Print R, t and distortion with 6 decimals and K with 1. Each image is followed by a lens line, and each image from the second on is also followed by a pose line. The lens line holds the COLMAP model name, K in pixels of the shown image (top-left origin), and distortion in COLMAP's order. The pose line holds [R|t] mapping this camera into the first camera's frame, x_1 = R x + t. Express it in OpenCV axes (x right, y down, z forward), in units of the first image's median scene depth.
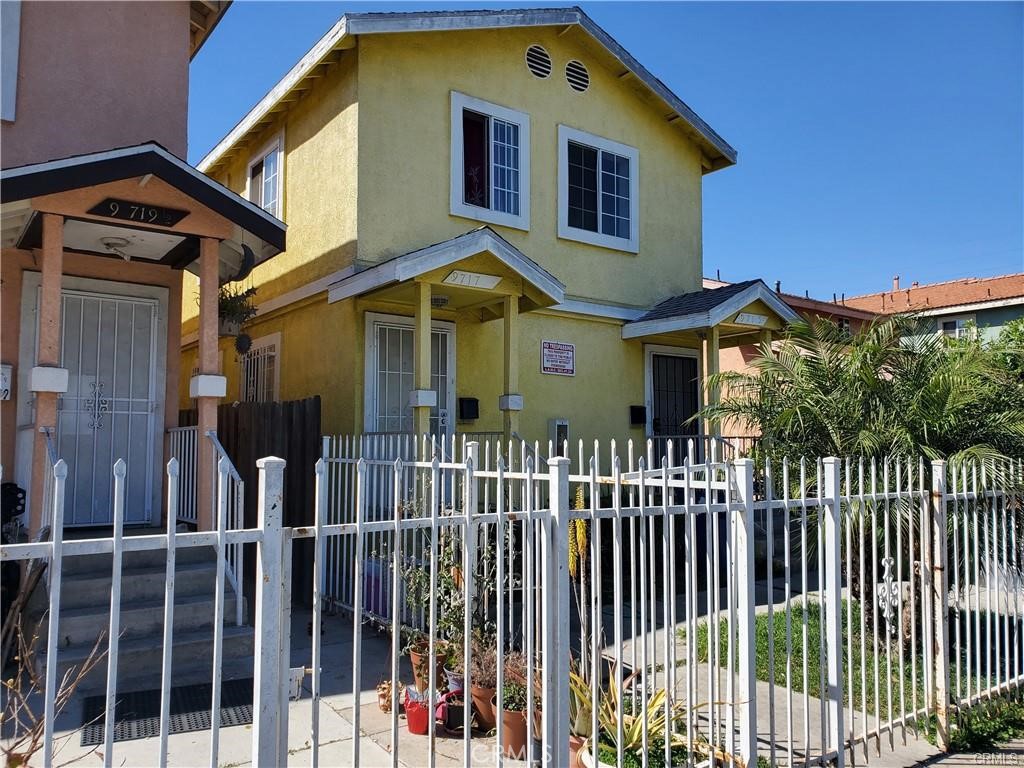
lens RADIAL K [[792.0, 0, 512.0], [0, 792.0, 384.0], [0, 0, 1]] dist [-0.004931, -0.006471]
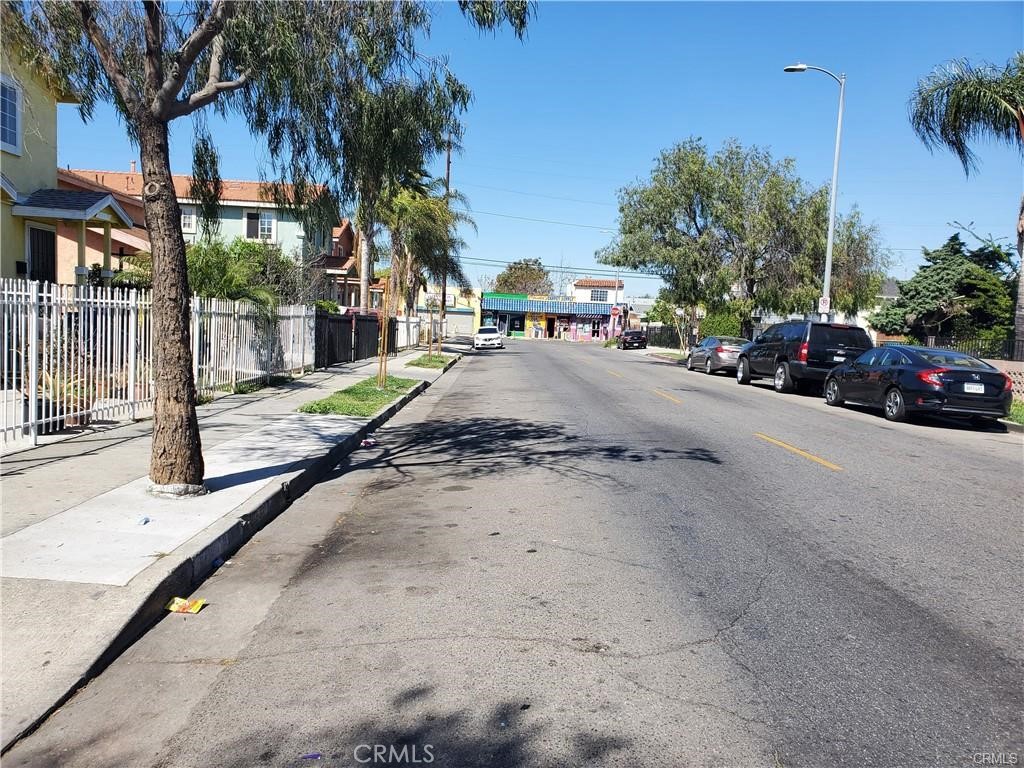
lens RADIAL K [[779.8, 0, 512.0], [0, 779.8, 384.0], [0, 0, 1]] dist [0.014070, -0.000799]
pose [[0.581230, -0.031299, 0.813137, -0.577184], [-0.114685, 0.986135, 0.119935, -0.032283], [-0.805617, -0.162965, 0.569582, -0.717789]]
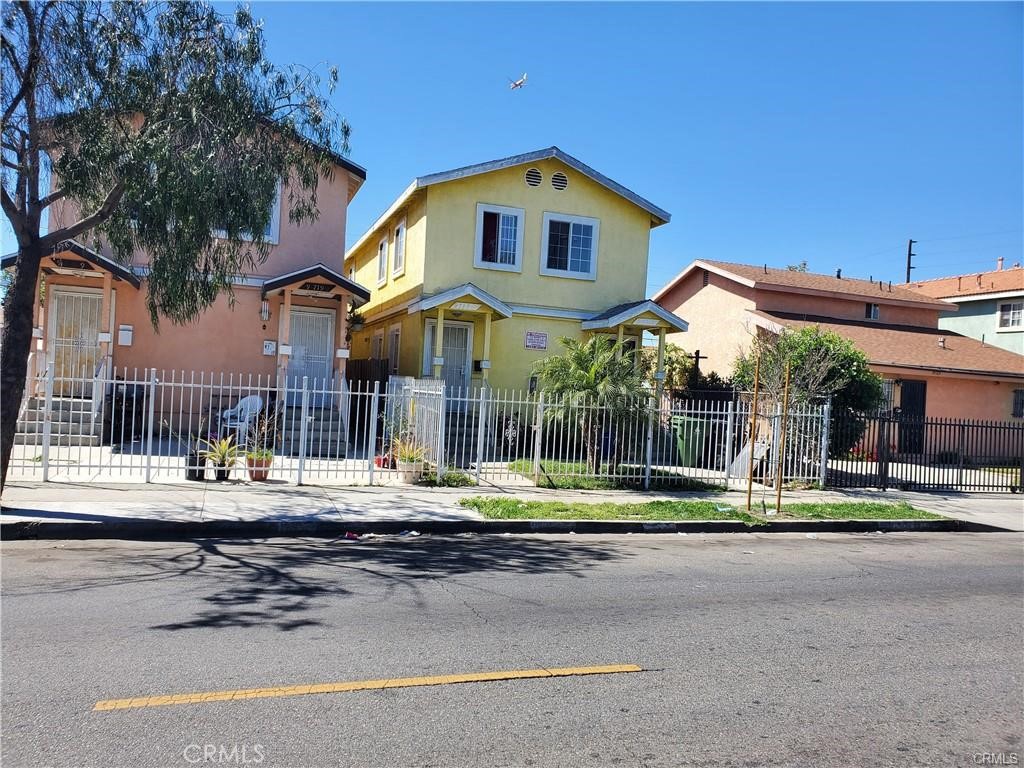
lens RADIAL K [[764.9, 0, 510.1], [0, 764.9, 392.7], [0, 0, 1]] dist [0.029782, -0.003775]
pose [[0.952595, 0.057284, -0.298799, 0.557821], [-0.033257, 0.995835, 0.084889, -0.063036], [0.302417, -0.070928, 0.950533, -0.758767]]
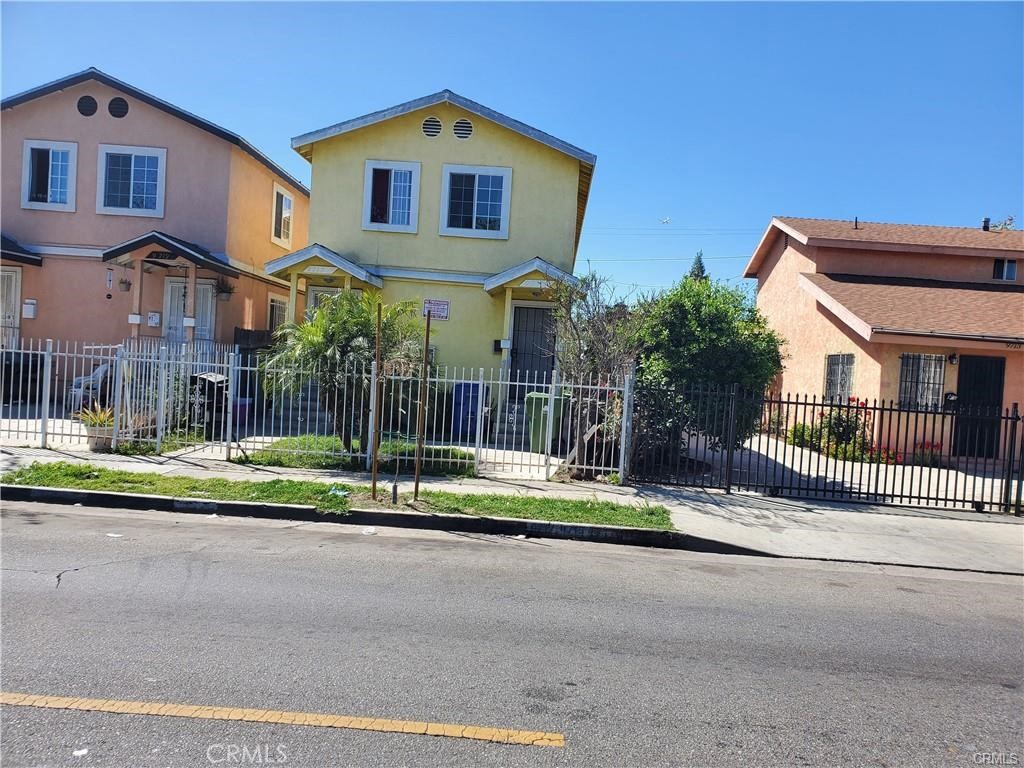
lens RADIAL K [[779.8, 0, 512.0], [0, 779.8, 384.0], [0, 0, 1]] dist [0.014070, -0.000799]
pose [[0.780250, 0.063842, -0.622201, 1.244022], [-0.014330, 0.996341, 0.084261, -0.016257], [0.625304, -0.056829, 0.778309, -0.191373]]
